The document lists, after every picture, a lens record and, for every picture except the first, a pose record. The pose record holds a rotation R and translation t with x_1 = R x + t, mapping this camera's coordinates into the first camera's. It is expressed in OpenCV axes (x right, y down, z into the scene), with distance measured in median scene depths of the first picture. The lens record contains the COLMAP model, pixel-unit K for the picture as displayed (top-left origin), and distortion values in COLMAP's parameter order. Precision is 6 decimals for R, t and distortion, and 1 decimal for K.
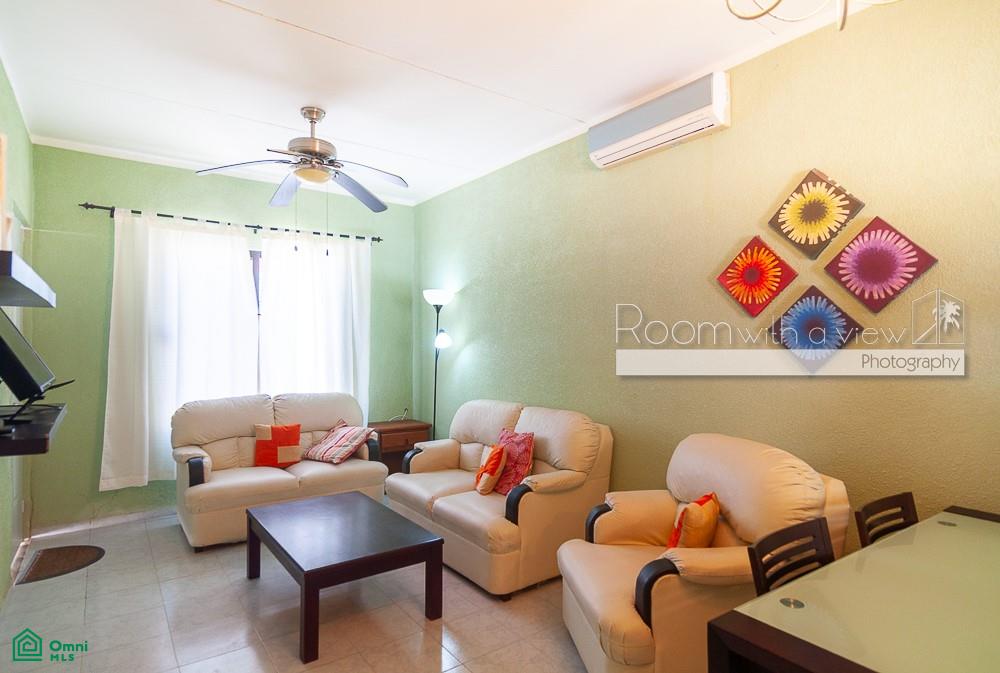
lens RADIAL K [[559.4, 0, 523.7], [0, 559.4, 342.1], [0, 0, 1]] dist [0.000144, 0.000358]
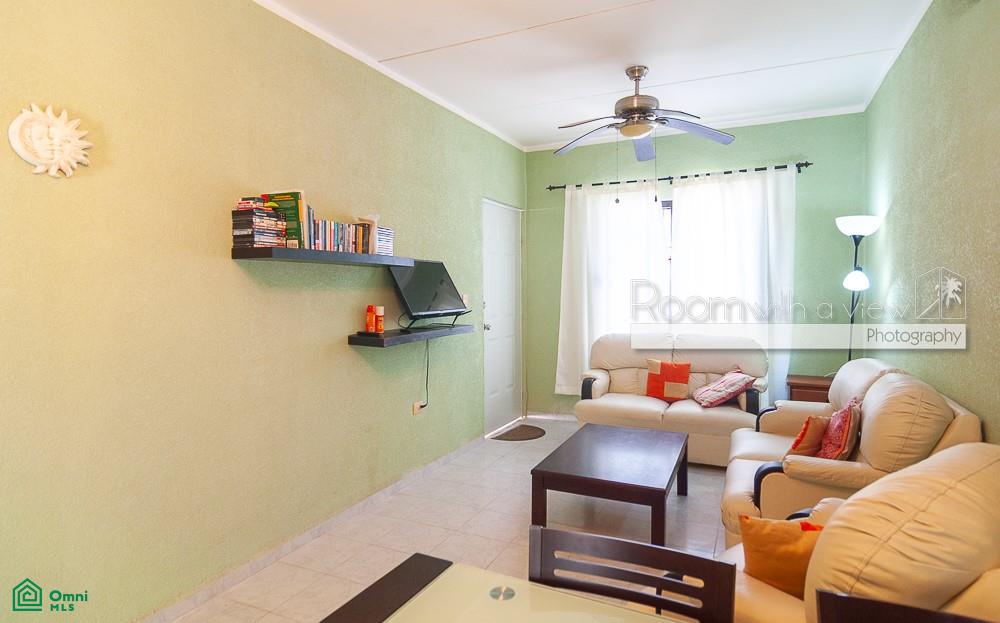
lens RADIAL K [[595.1, 0, 500.1], [0, 595.1, 298.8], [0, 0, 1]] dist [0.000360, 0.000364]
pose [[0.434573, 0.013885, -0.900530, 0.475642], [0.009400, 0.999757, 0.019951, 0.001324], [0.900588, -0.017135, 0.434337, 0.226440]]
